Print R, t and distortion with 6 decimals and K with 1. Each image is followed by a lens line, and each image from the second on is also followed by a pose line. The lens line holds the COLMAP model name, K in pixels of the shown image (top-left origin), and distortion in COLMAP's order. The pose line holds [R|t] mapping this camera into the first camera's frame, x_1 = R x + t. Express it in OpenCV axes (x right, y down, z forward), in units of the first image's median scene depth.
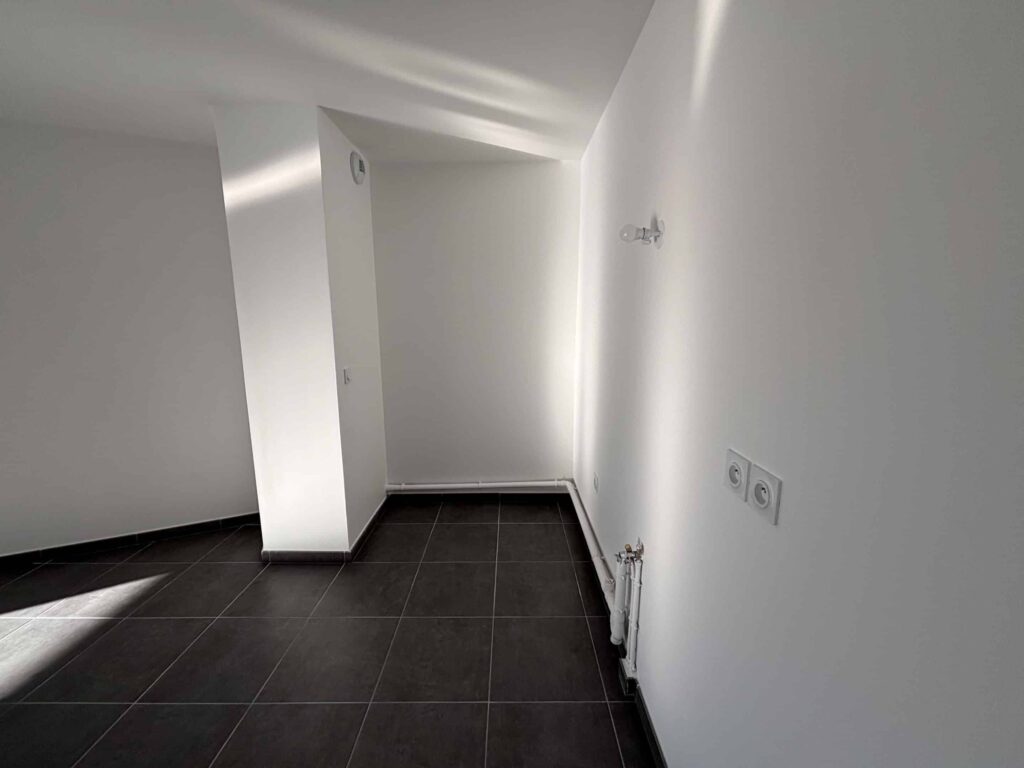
lens RADIAL K [[407.7, 0, 512.0], [0, 407.7, 384.0], [0, 0, 1]] dist [-0.000625, -0.000174]
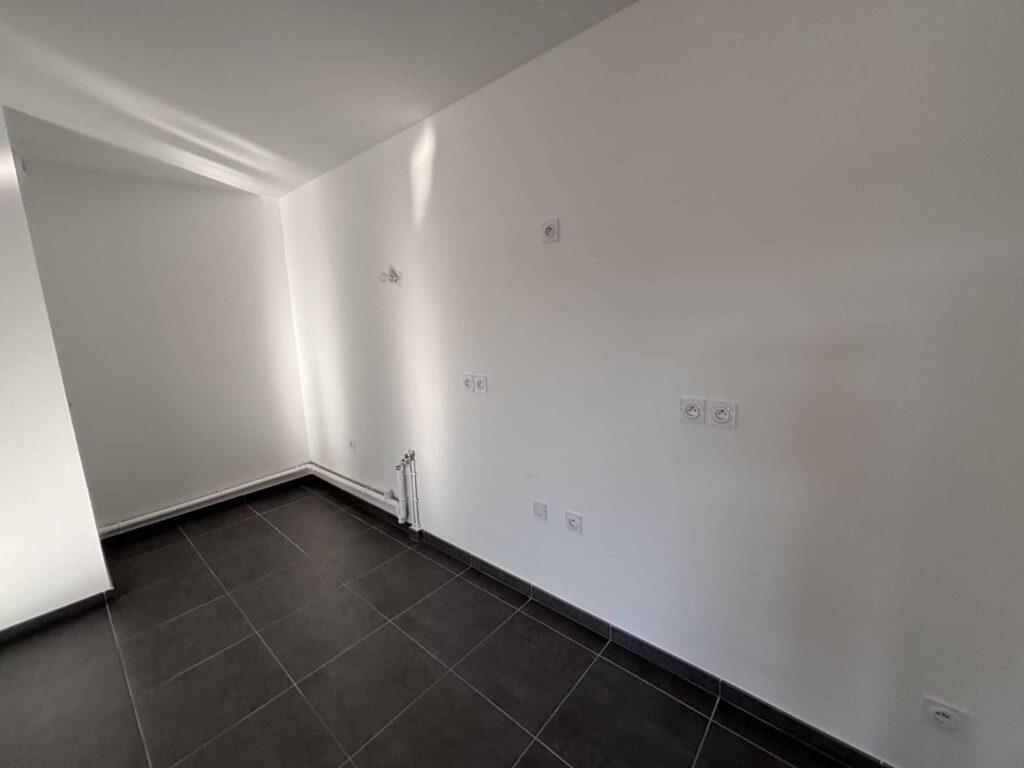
lens RADIAL K [[407.7, 0, 512.0], [0, 407.7, 384.0], [0, 0, 1]] dist [-0.000625, -0.000174]
pose [[0.649177, -0.151430, 0.745412, -0.422100], [0.162340, 0.984986, 0.058717, 0.045893], [-0.743112, 0.082893, 0.664013, -0.322589]]
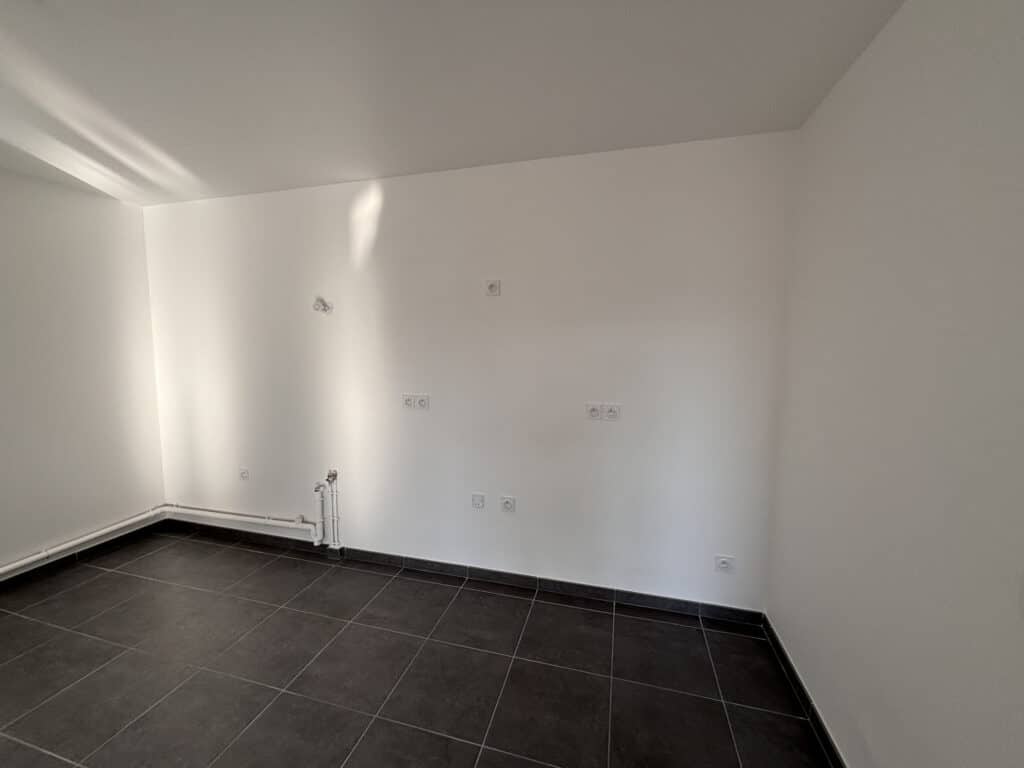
lens RADIAL K [[407.7, 0, 512.0], [0, 407.7, 384.0], [0, 0, 1]] dist [-0.000625, -0.000174]
pose [[0.262615, -0.091075, 0.960593, -0.758713], [0.154934, 0.986598, 0.051184, 0.022013], [-0.952381, 0.135386, 0.273206, -0.201354]]
